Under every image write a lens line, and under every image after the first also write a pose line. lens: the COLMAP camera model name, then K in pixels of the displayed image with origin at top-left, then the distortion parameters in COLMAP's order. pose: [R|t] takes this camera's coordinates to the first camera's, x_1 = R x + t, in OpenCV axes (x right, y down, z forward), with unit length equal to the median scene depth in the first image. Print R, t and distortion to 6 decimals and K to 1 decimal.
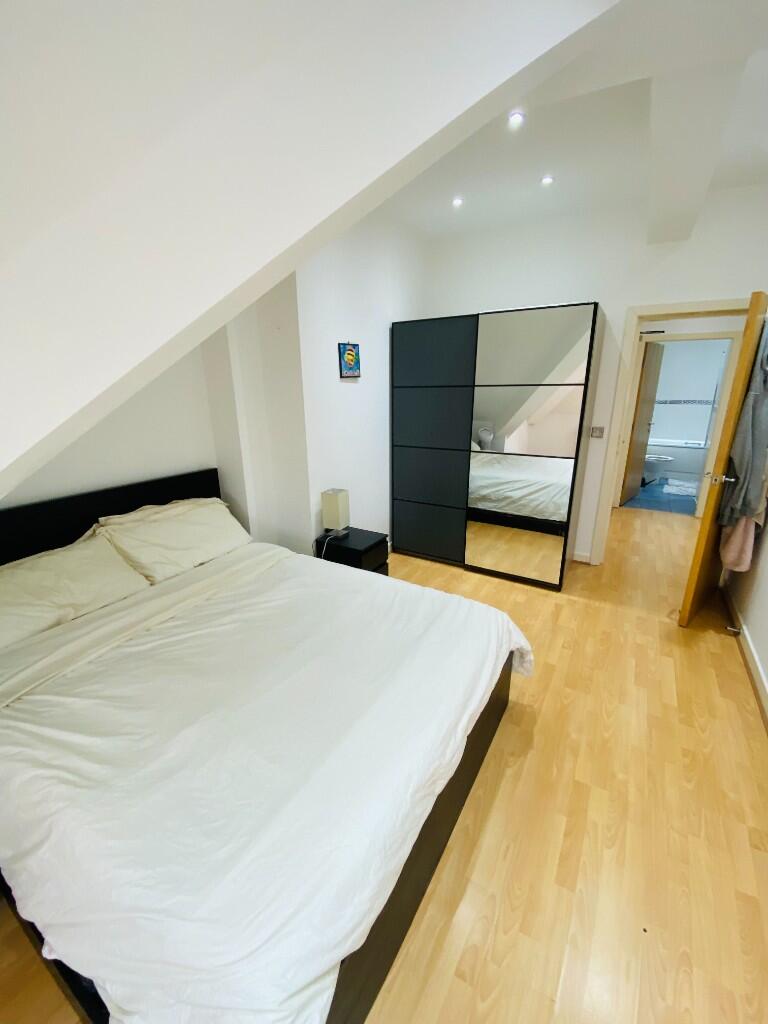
lens RADIAL K [[414.2, 0, 381.5], [0, 414.2, 508.4], [0, 0, 1]] dist [0.037277, -0.031500]
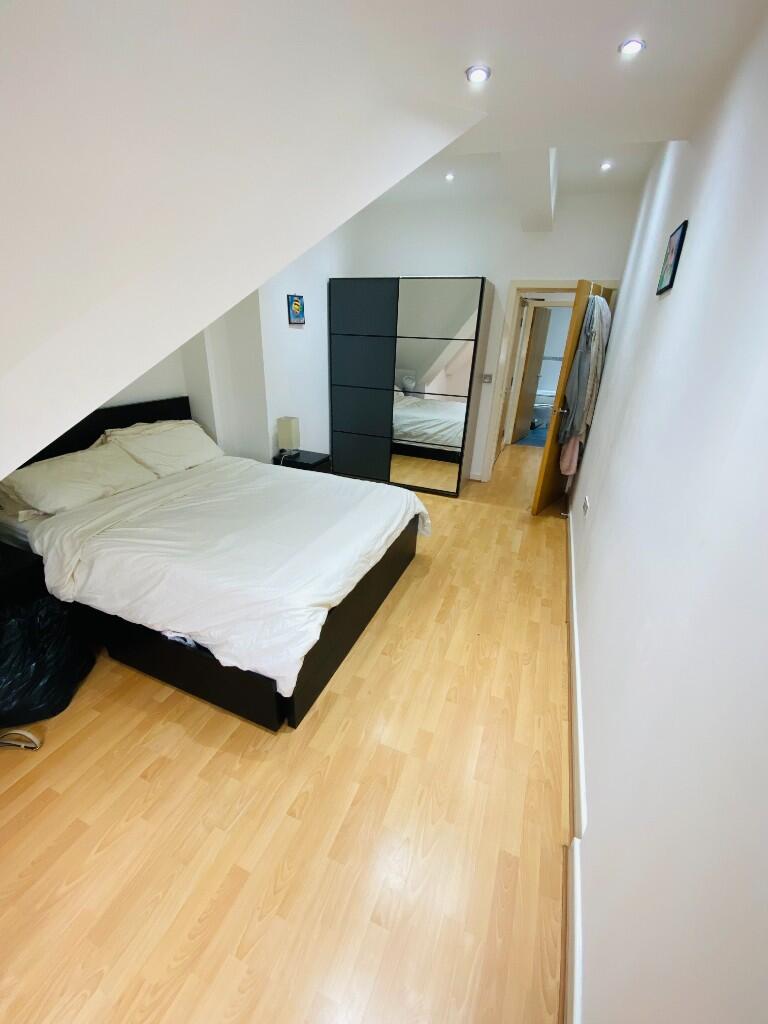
lens RADIAL K [[414.2, 0, 381.5], [0, 414.2, 508.4], [0, 0, 1]] dist [0.037277, -0.031500]
pose [[0.985310, -0.020979, 0.169485, -0.054819], [0.002149, 0.993870, 0.110531, 0.098472], [-0.170764, -0.108543, 0.979315, -0.338181]]
